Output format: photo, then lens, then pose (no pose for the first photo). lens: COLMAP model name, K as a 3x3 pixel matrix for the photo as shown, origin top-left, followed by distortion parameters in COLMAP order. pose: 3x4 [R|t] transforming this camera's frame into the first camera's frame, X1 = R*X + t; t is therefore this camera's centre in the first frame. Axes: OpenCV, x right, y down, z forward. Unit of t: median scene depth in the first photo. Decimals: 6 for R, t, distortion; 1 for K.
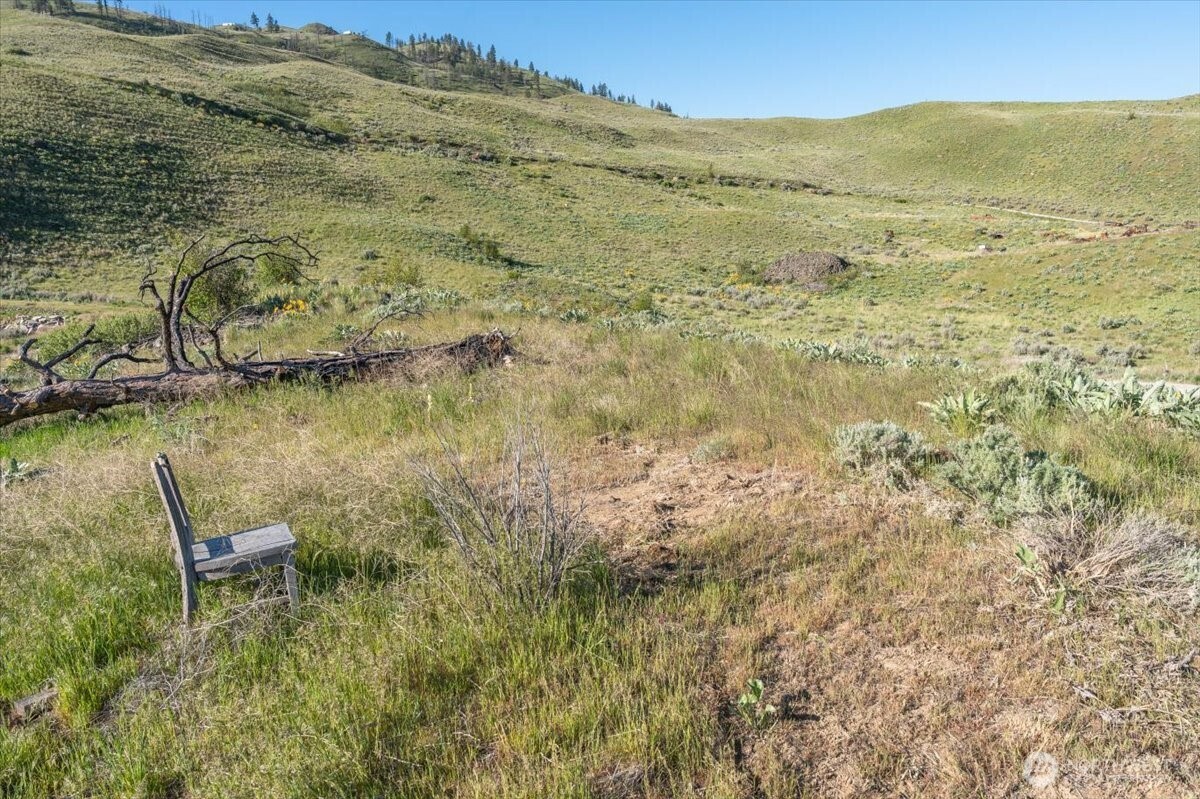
lens RADIAL K [[950.0, 0, 600.0], [0, 950.0, 399.5], [0, 0, 1]] dist [0.005571, -0.030877]
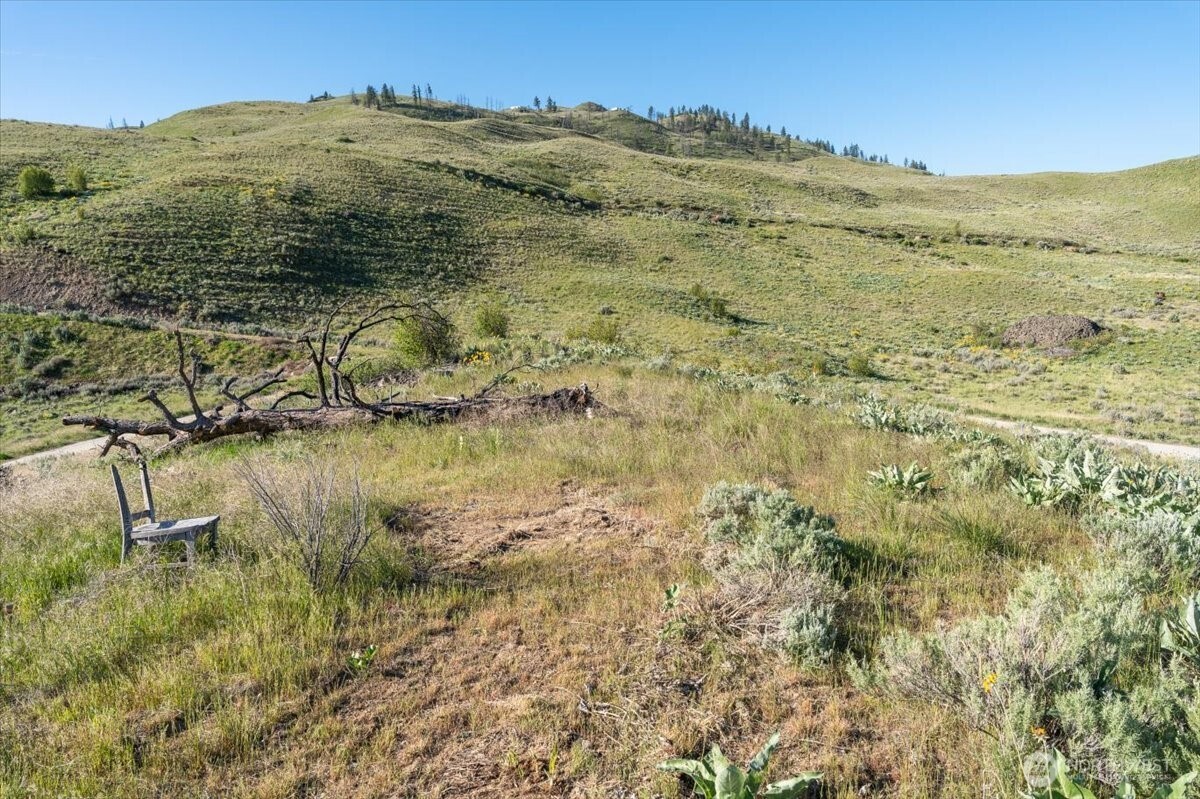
lens RADIAL K [[950.0, 0, 600.0], [0, 950.0, 399.5], [0, 0, 1]] dist [0.005571, -0.030877]
pose [[0.942060, 0.047369, -0.332083, 0.111989], [-0.064643, 0.997059, -0.041158, -0.003762], [0.329157, 0.060240, 0.942352, -0.028343]]
